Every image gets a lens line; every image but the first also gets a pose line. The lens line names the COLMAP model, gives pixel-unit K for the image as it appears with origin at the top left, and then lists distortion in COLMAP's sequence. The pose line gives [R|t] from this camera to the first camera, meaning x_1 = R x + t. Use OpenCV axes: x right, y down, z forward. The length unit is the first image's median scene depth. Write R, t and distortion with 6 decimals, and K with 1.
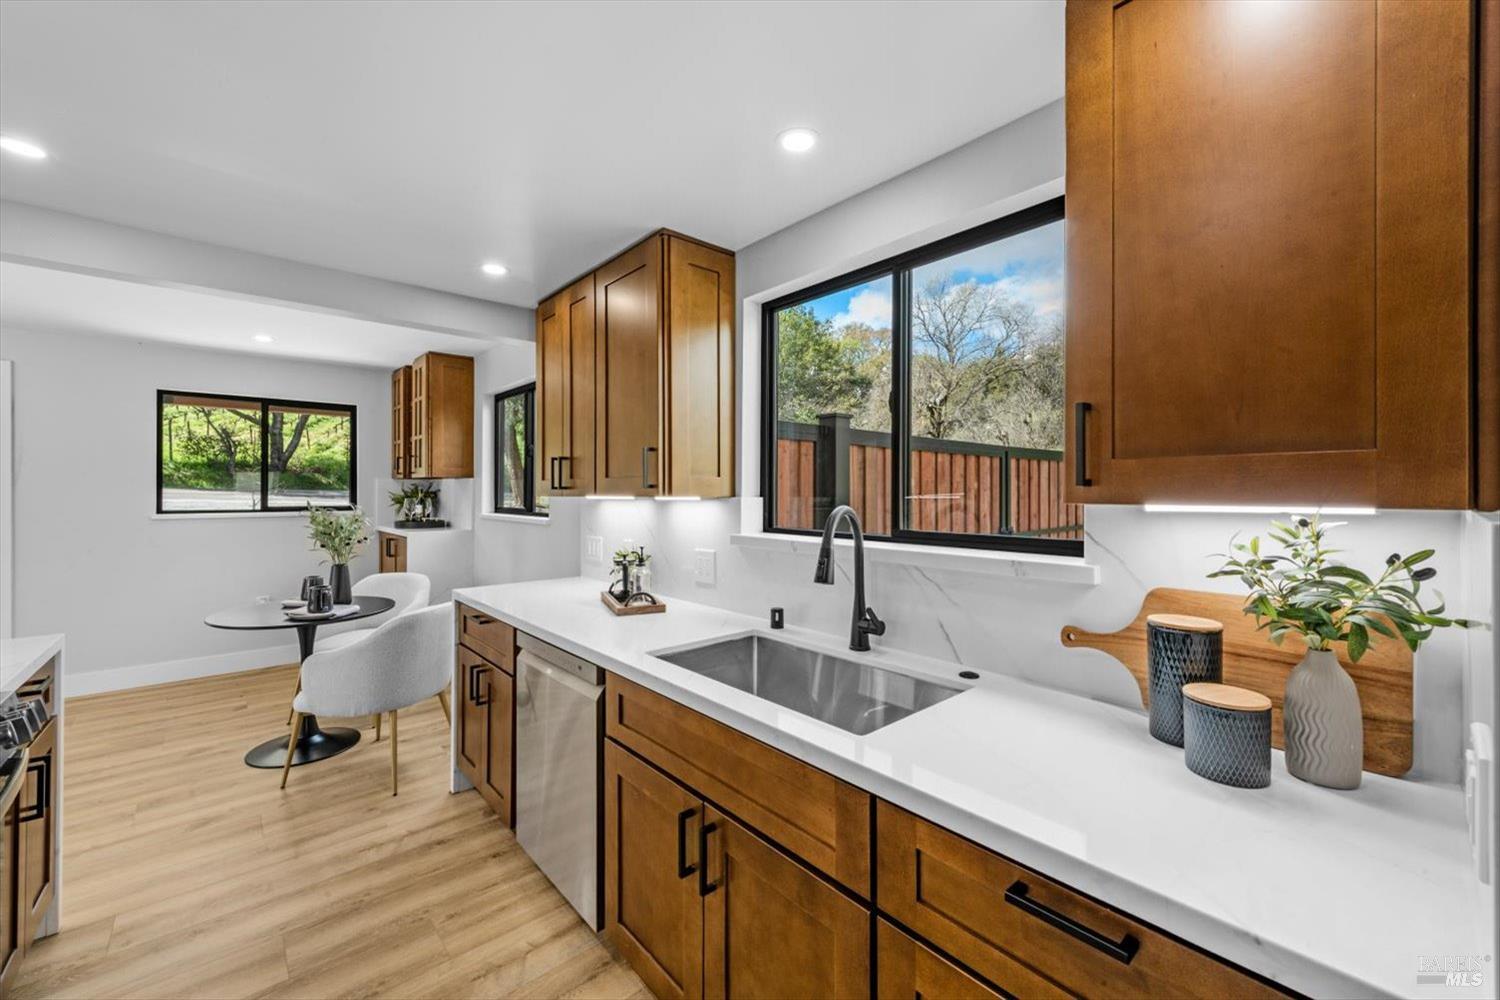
lens RADIAL K [[596.5, 0, 749.8], [0, 596.5, 491.6], [0, 0, 1]] dist [0.014126, -0.004035]
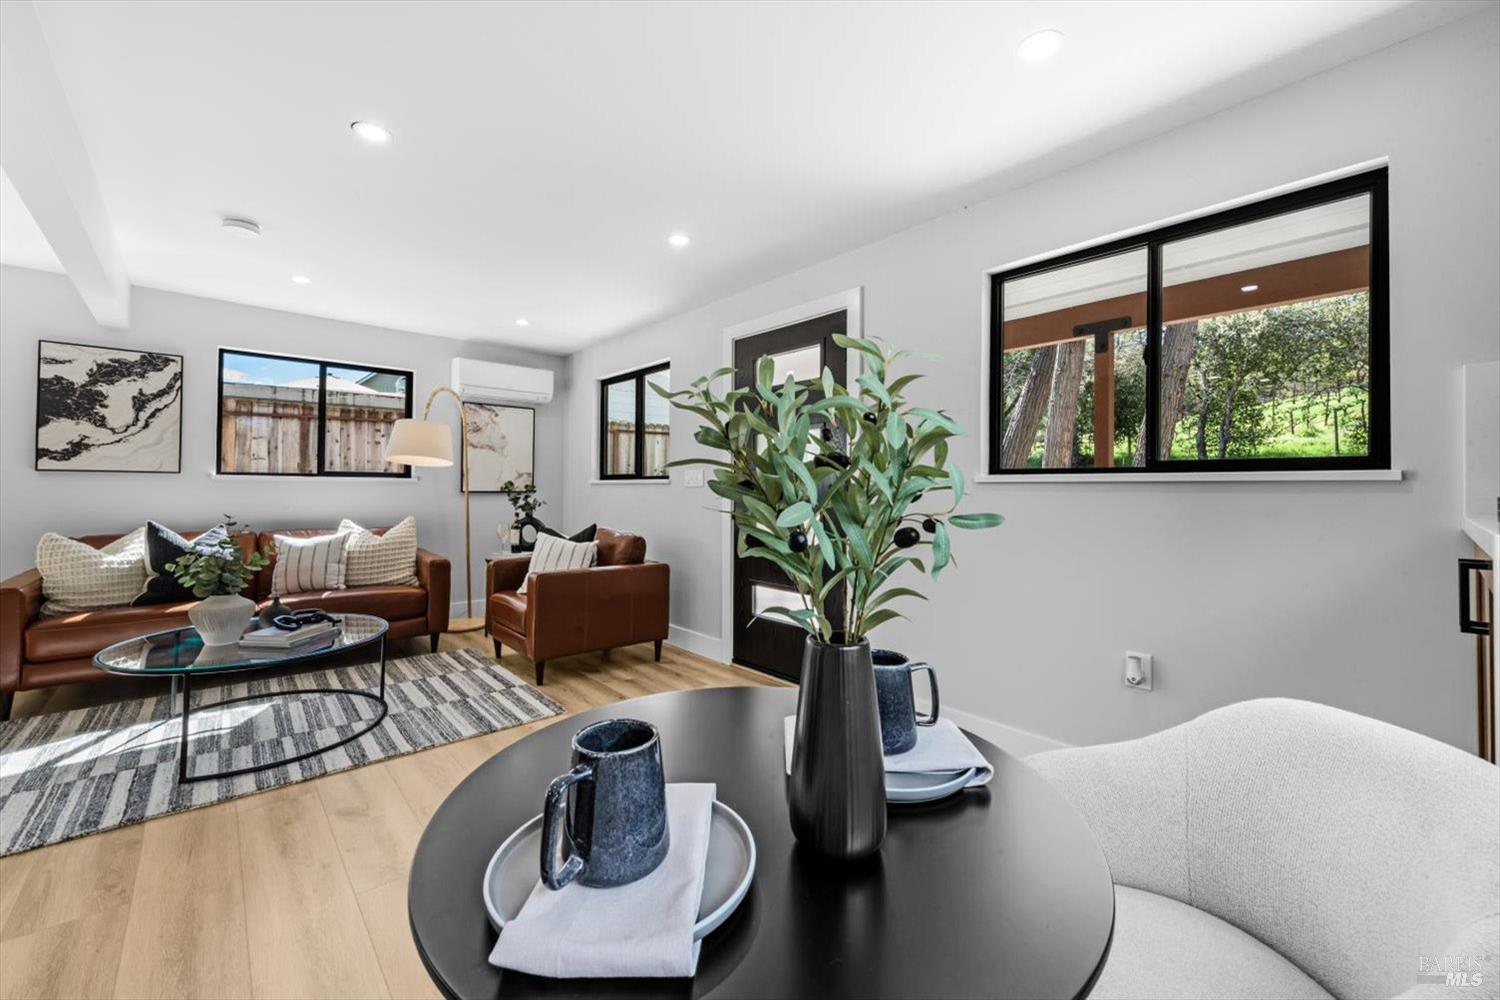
lens RADIAL K [[596.5, 0, 734.9], [0, 596.5, 479.0], [0, 0, 1]] dist [0.014126, -0.004035]
pose [[-0.011304, -0.016949, -0.999792, -0.442080], [-0.008497, 0.999822, -0.016854, 0.064217], [0.999900, 0.008305, -0.011446, 0.899987]]
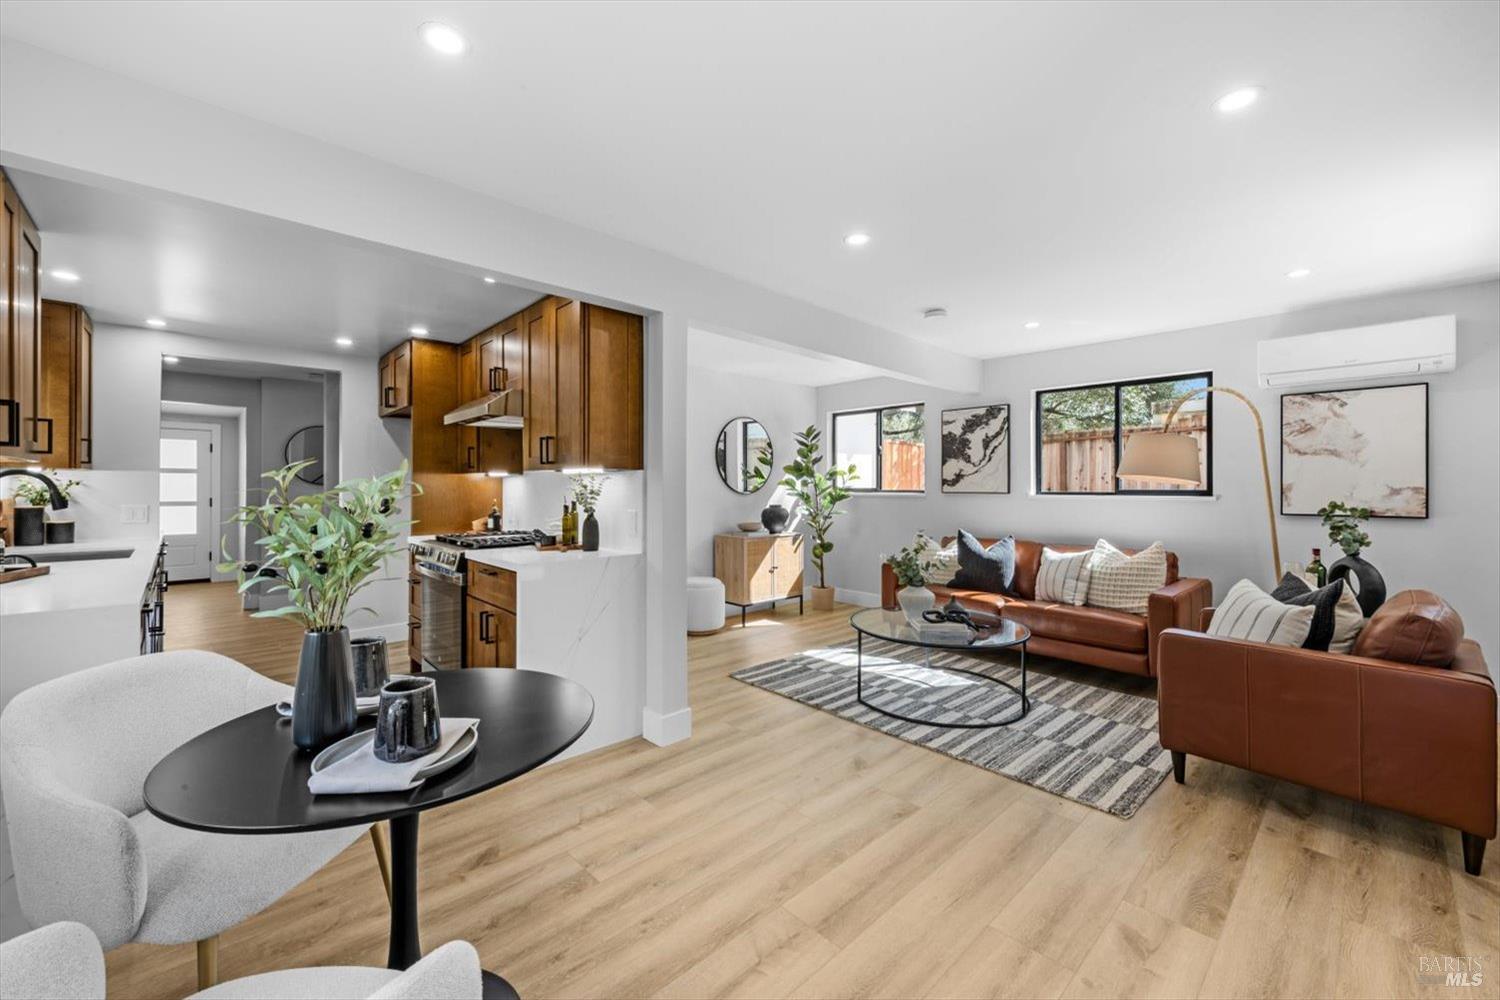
lens RADIAL K [[596.5, 0, 750.4], [0, 596.5, 485.9], [0, 0, 1]] dist [0.014126, -0.004035]
pose [[-0.999481, -0.003956, -0.031973, -0.870766], [-0.003864, 0.999988, -0.002944, 0.031467], [0.031984, -0.002819, -0.999484, 1.284224]]
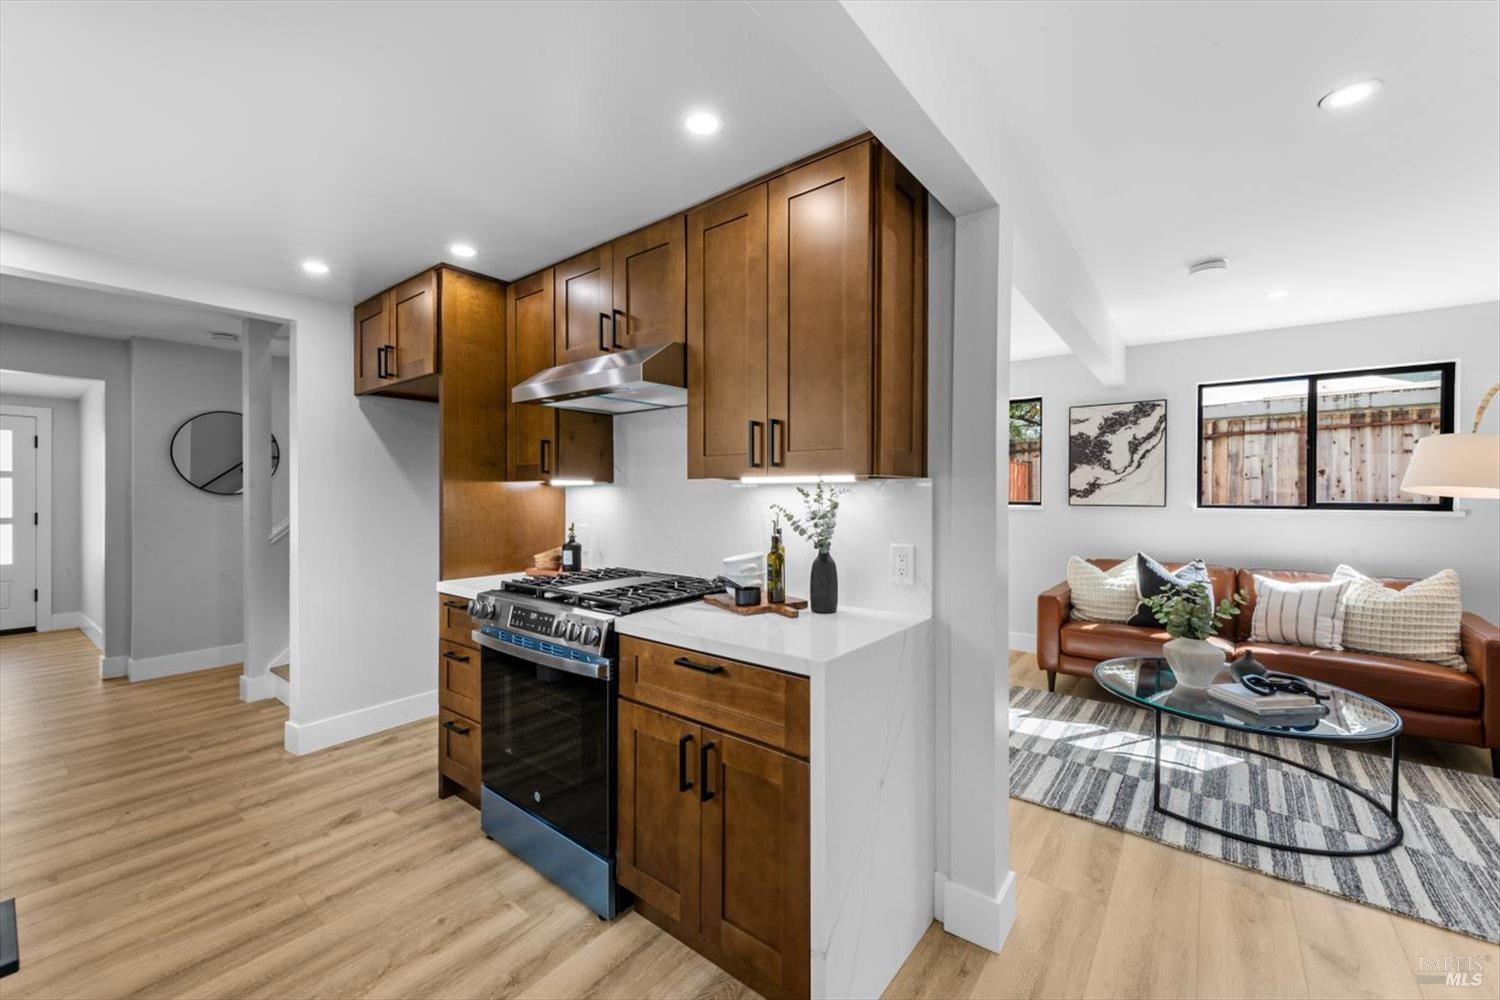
lens RADIAL K [[596.5, 0, 753.9], [0, 596.5, 495.3], [0, 0, 1]] dist [0.014126, -0.004035]
pose [[-0.982417, -0.003491, -0.186666, -0.497463], [-0.004017, 0.999989, 0.002442, 0.020440], [0.186656, 0.003149, -0.982420, 0.898544]]
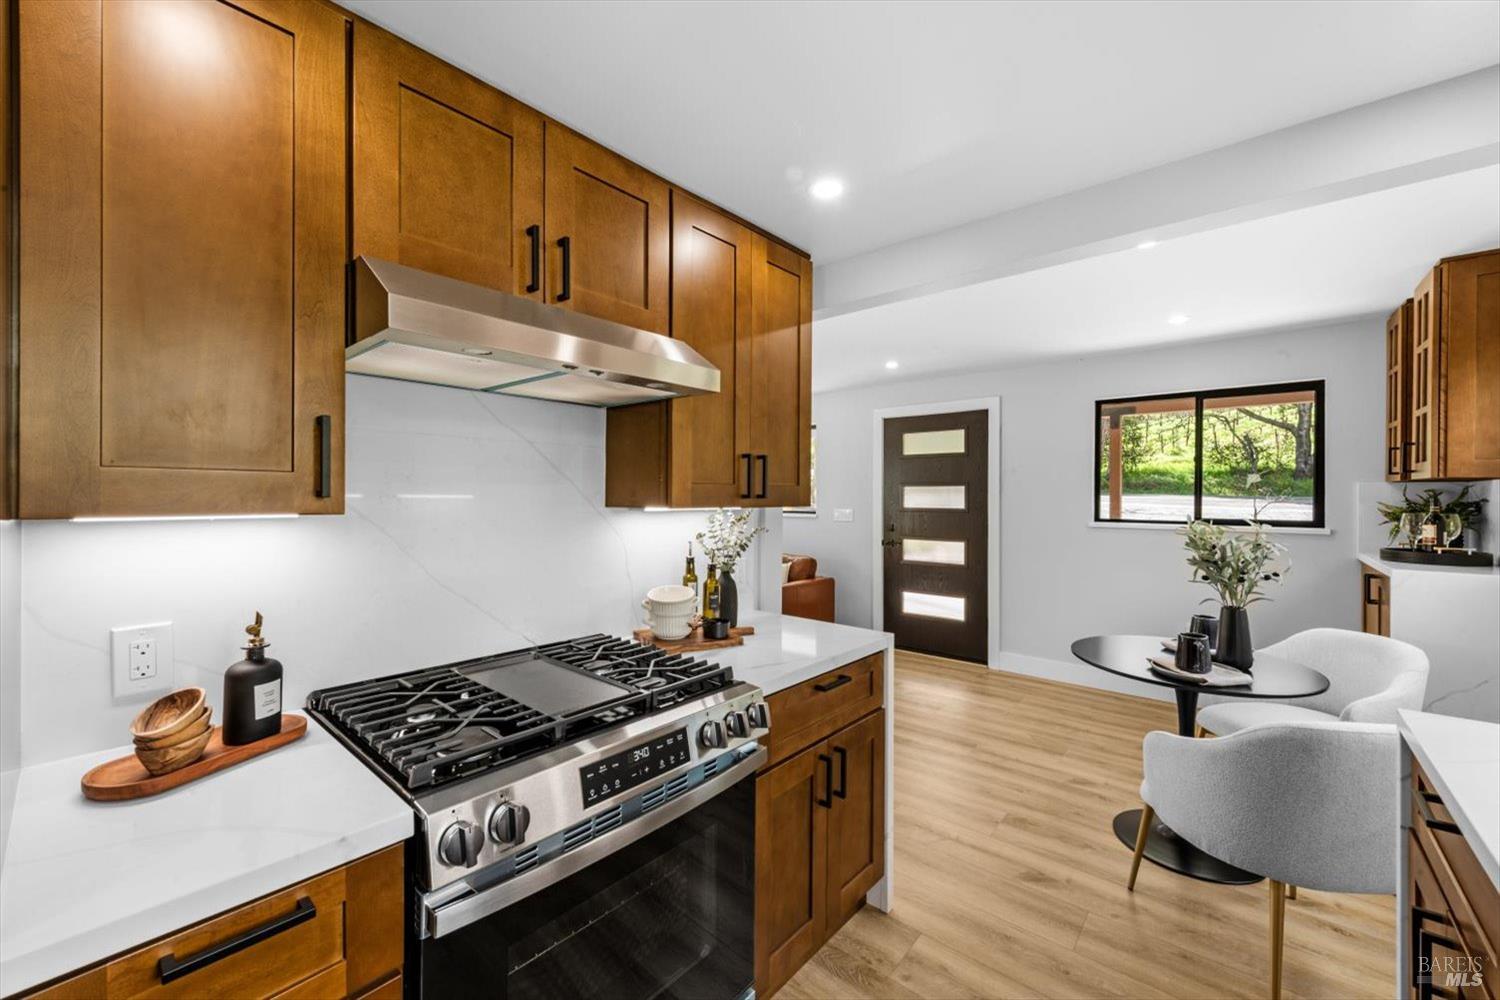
lens RADIAL K [[596.5, 0, 740.3], [0, 596.5, 495.7], [0, 0, 1]] dist [0.014126, -0.004035]
pose [[0.139226, -0.001204, -0.990260, -0.068231], [-0.004303, 0.999989, -0.001821, -0.003690], [0.990251, 0.004515, 0.139219, 0.312767]]
